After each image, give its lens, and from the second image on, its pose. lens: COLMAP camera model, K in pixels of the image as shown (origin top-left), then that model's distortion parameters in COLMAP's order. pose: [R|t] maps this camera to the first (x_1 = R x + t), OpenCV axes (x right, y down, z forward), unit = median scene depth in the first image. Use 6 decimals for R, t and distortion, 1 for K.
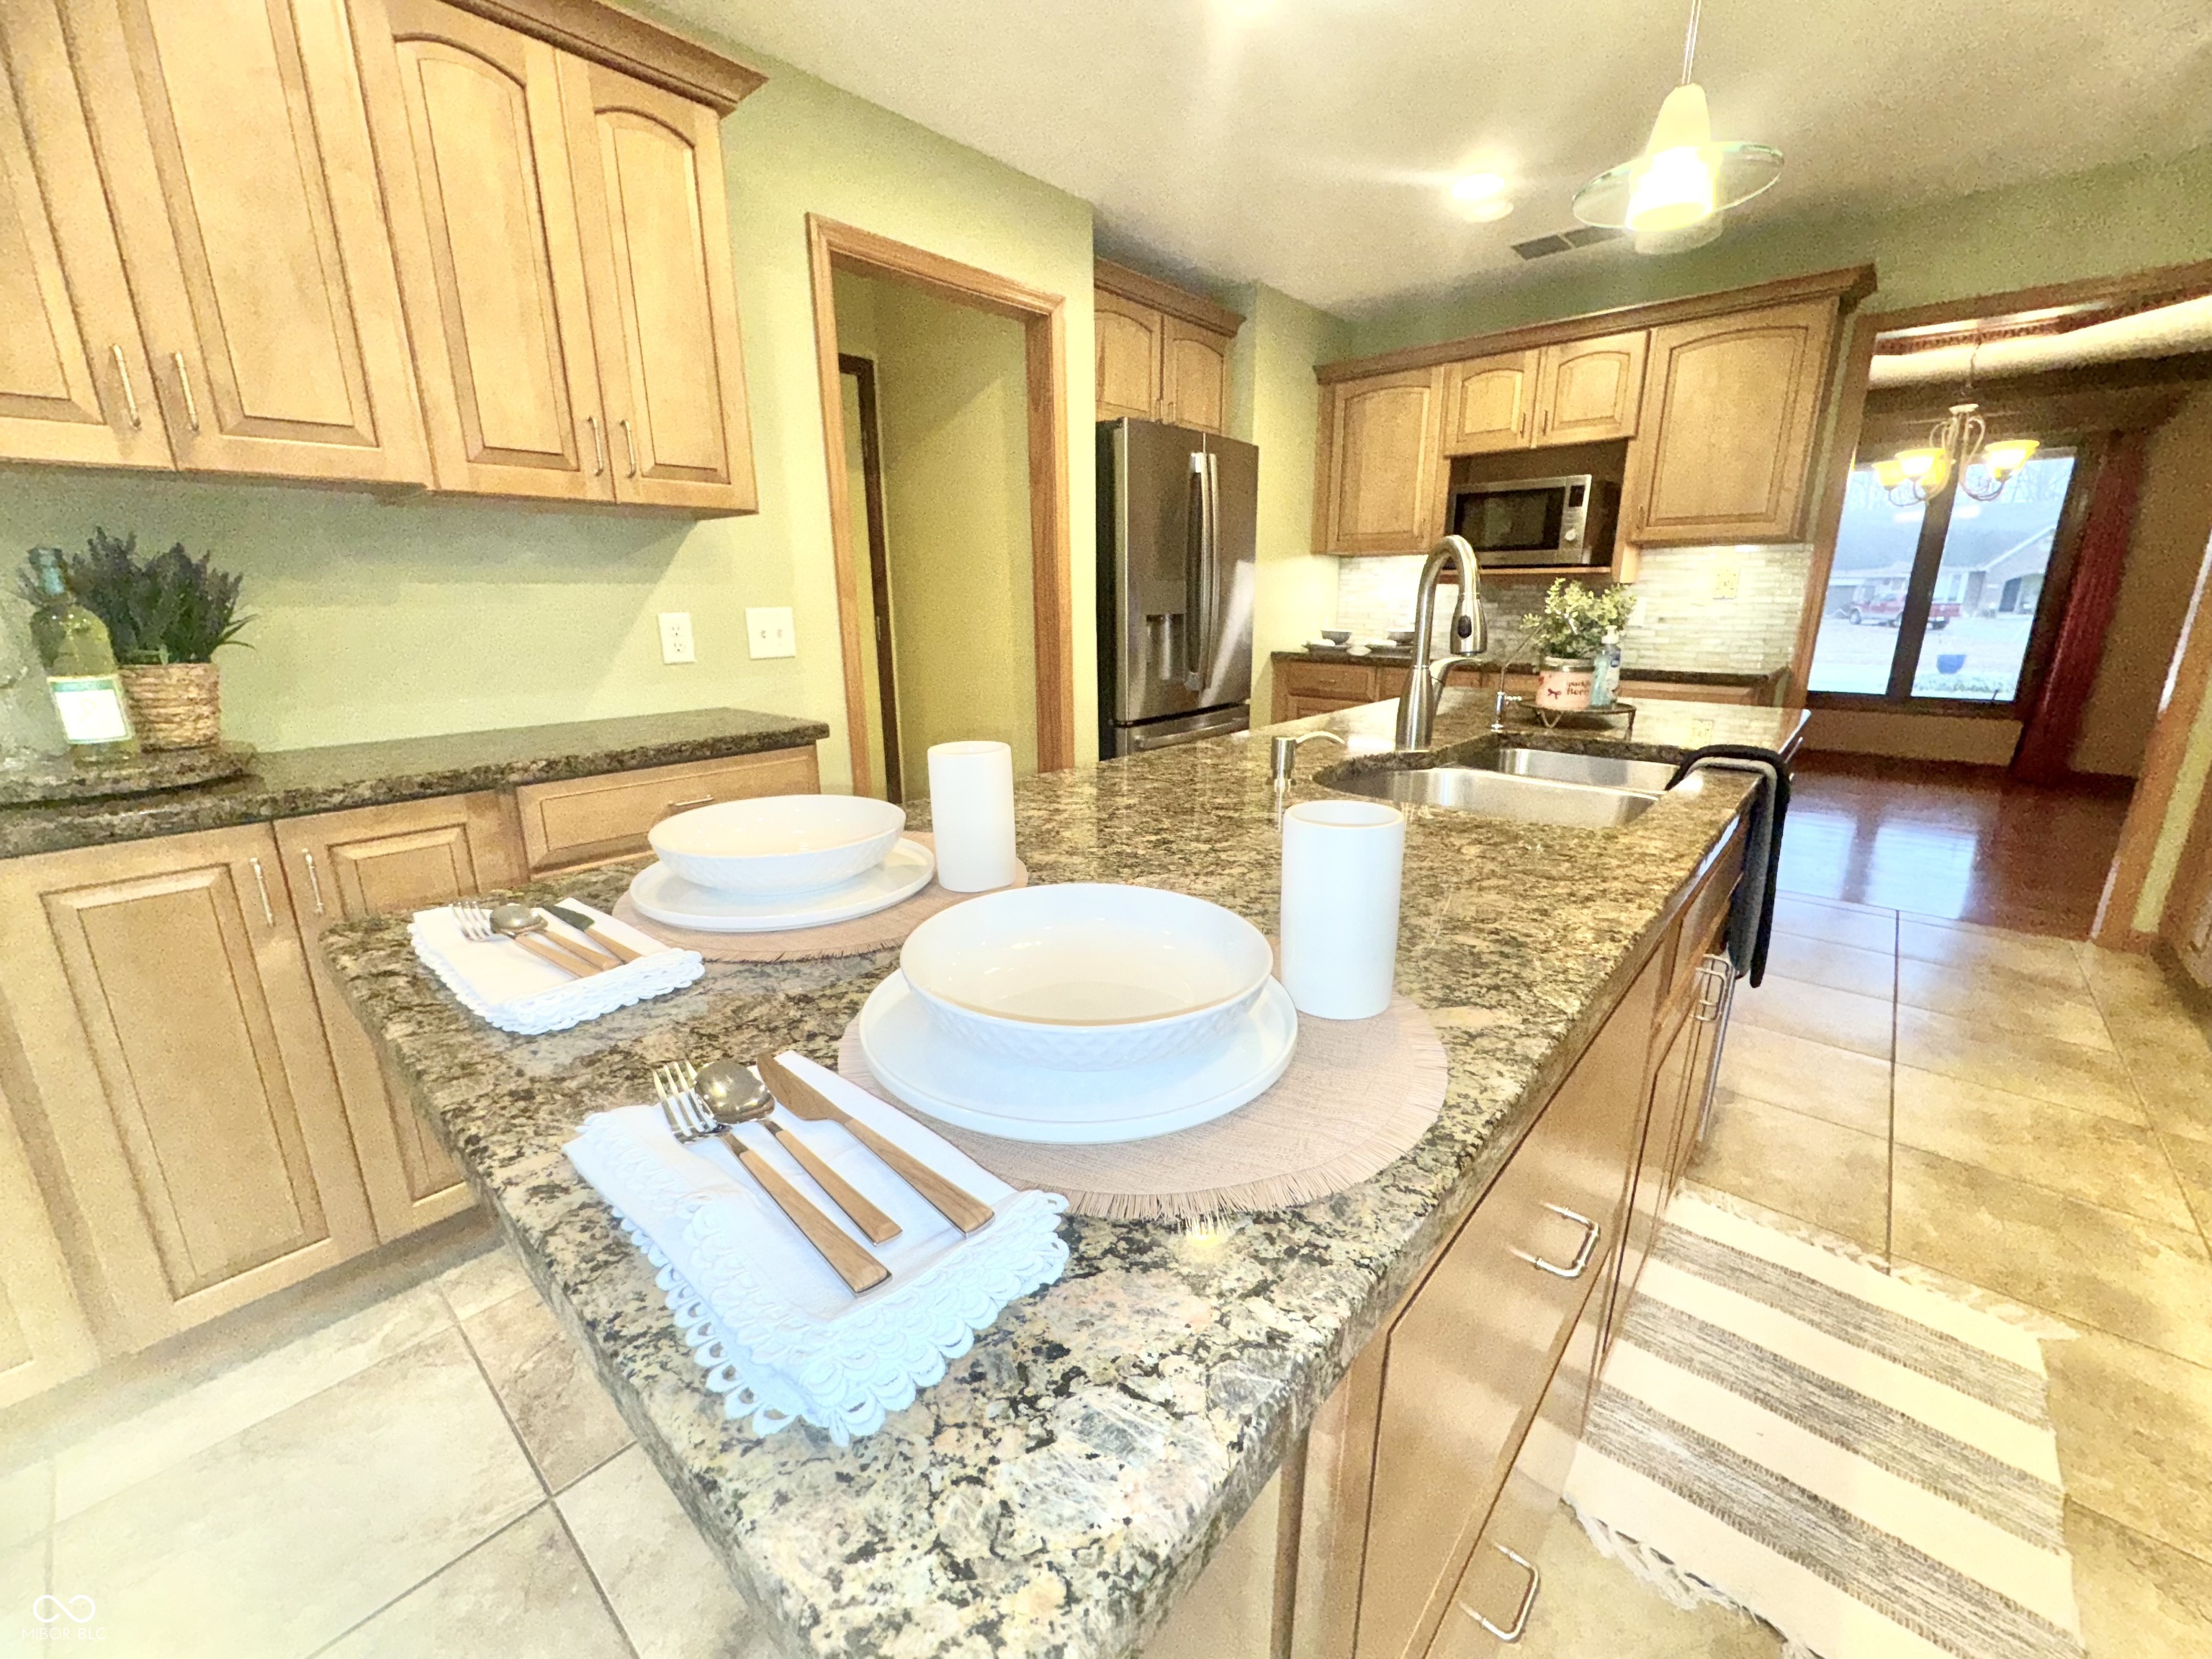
lens RADIAL K [[887.9, 0, 1104.0], [0, 887.9, 827.3], [0, 0, 1]] dist [-0.003750, 0.000151]
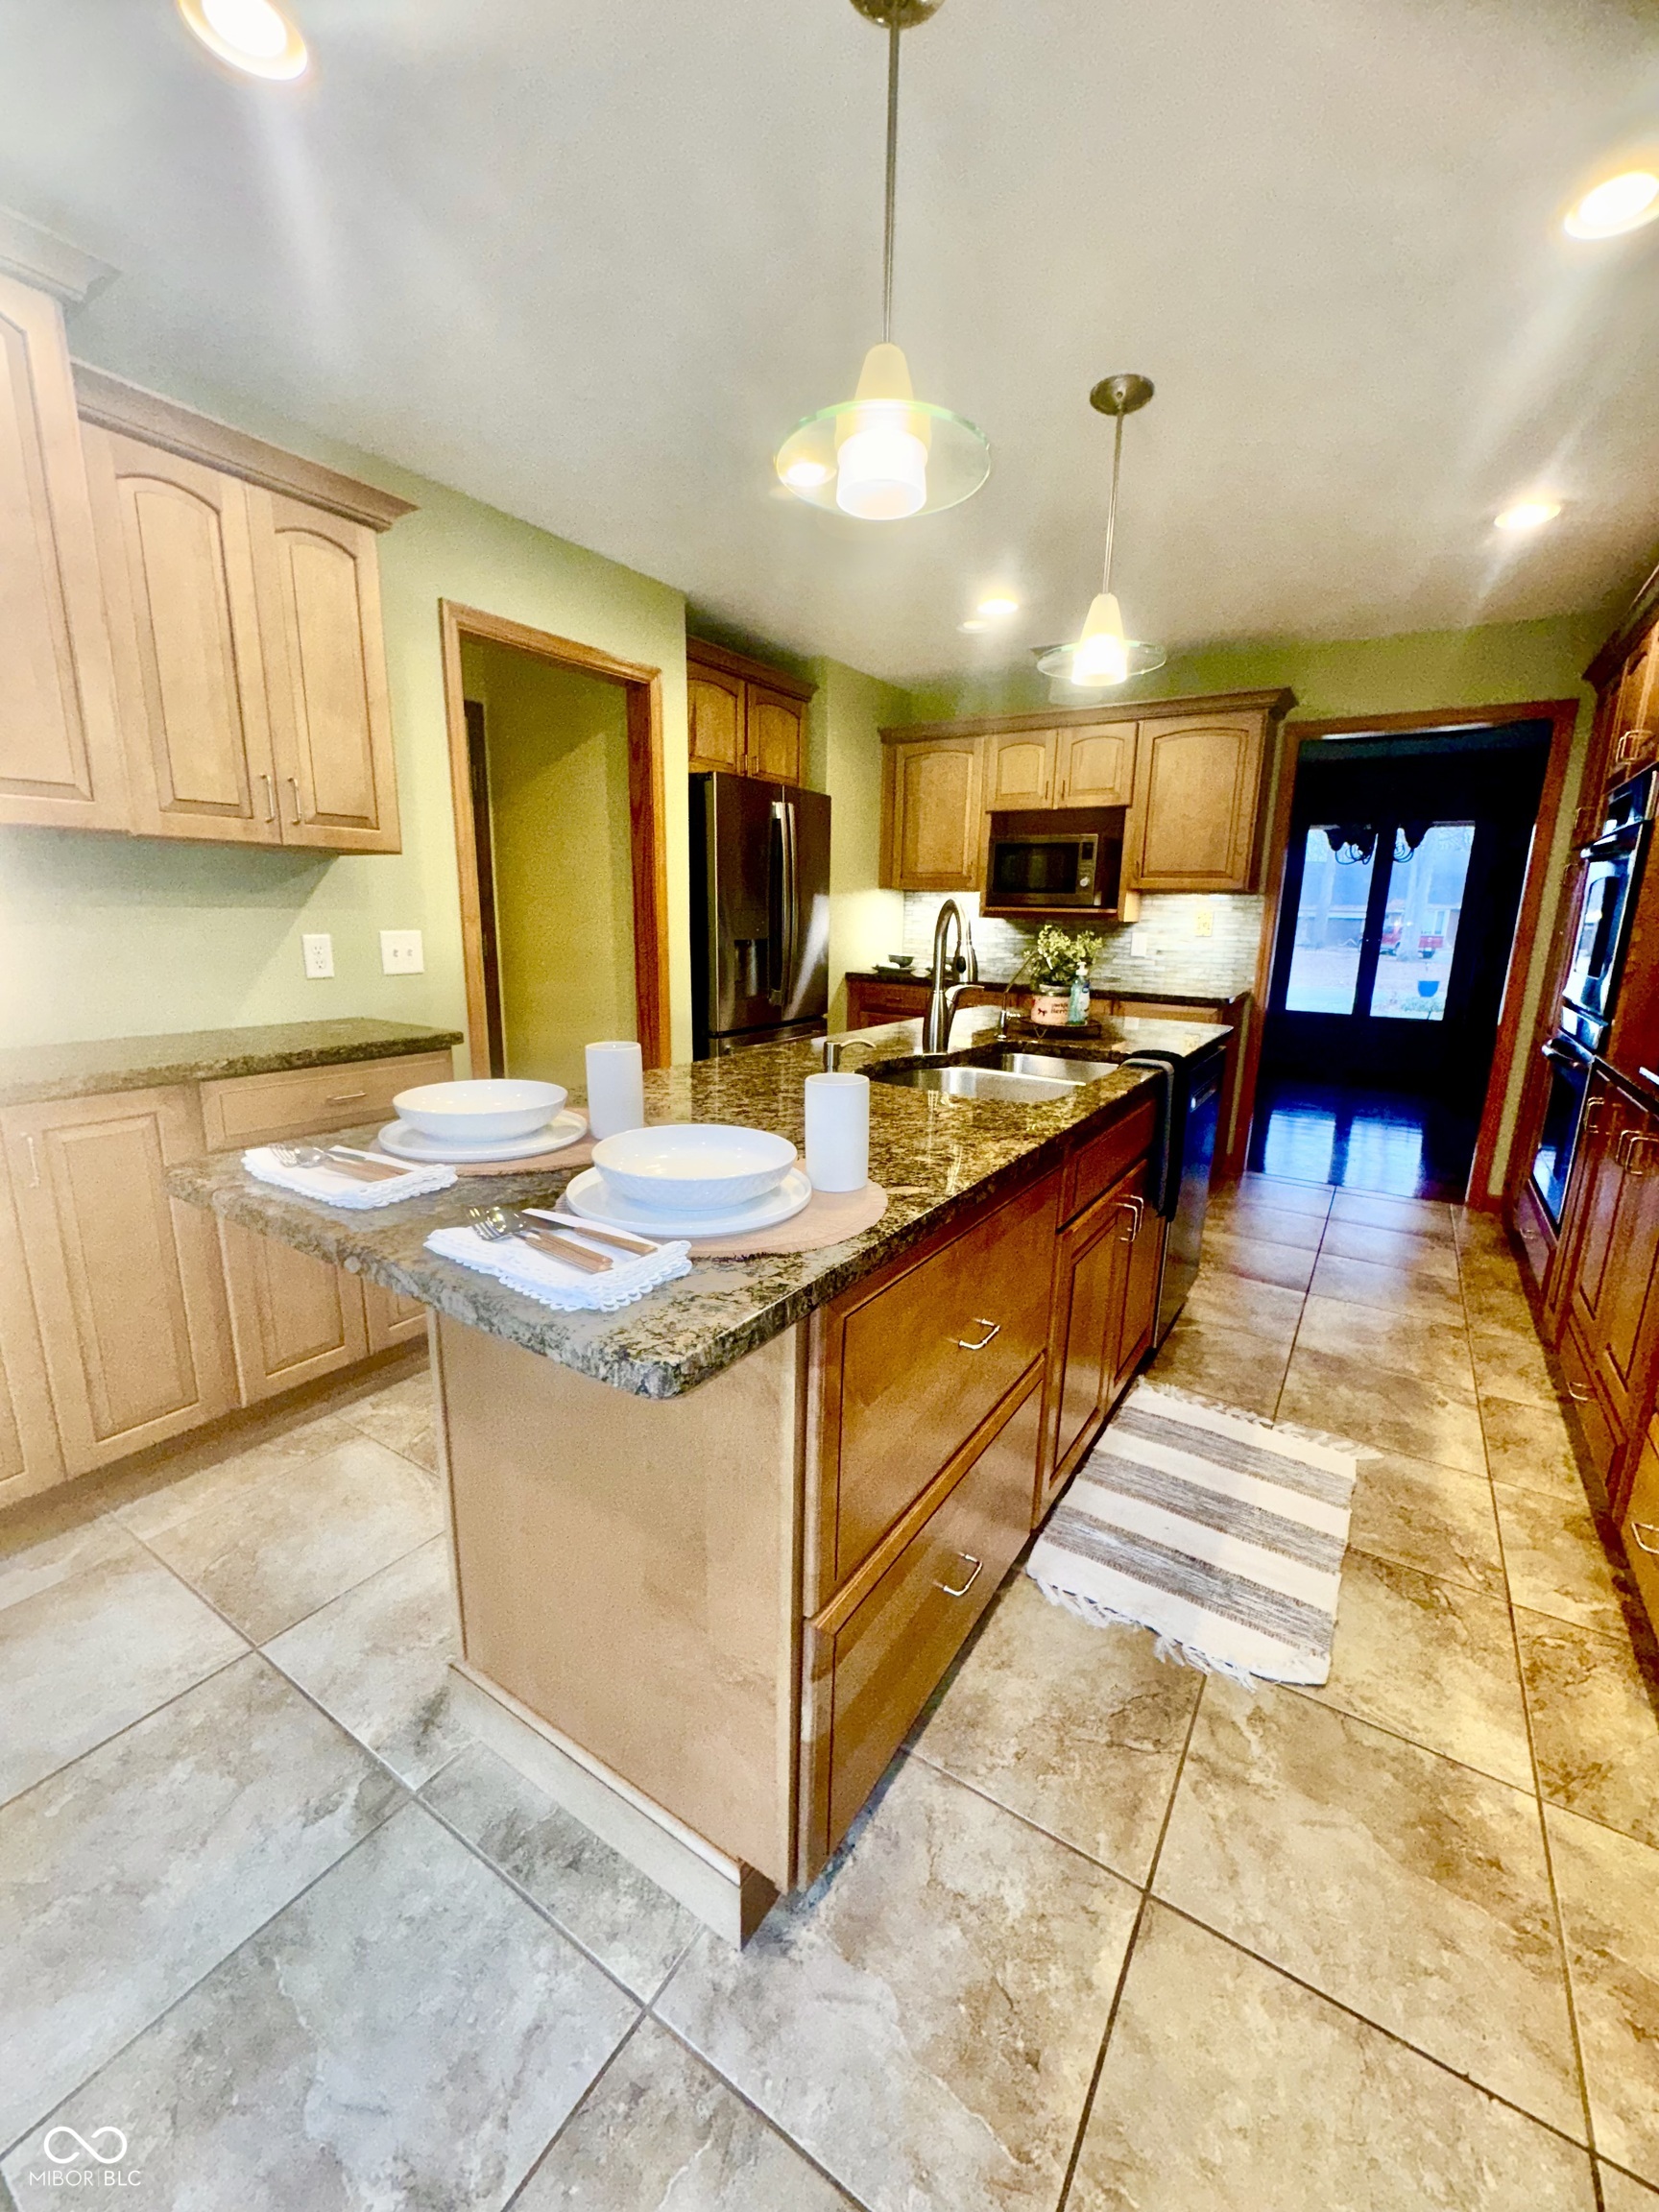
lens RADIAL K [[887.9, 0, 831.5], [0, 887.9, 1102.2], [0, 0, 1]] dist [-0.003750, 0.000151]
pose [[0.988417, -0.006112, 0.151640, -0.006704], [0.012573, 0.999052, -0.041689, 0.038932], [-0.151241, 0.043113, 0.987556, -0.286114]]
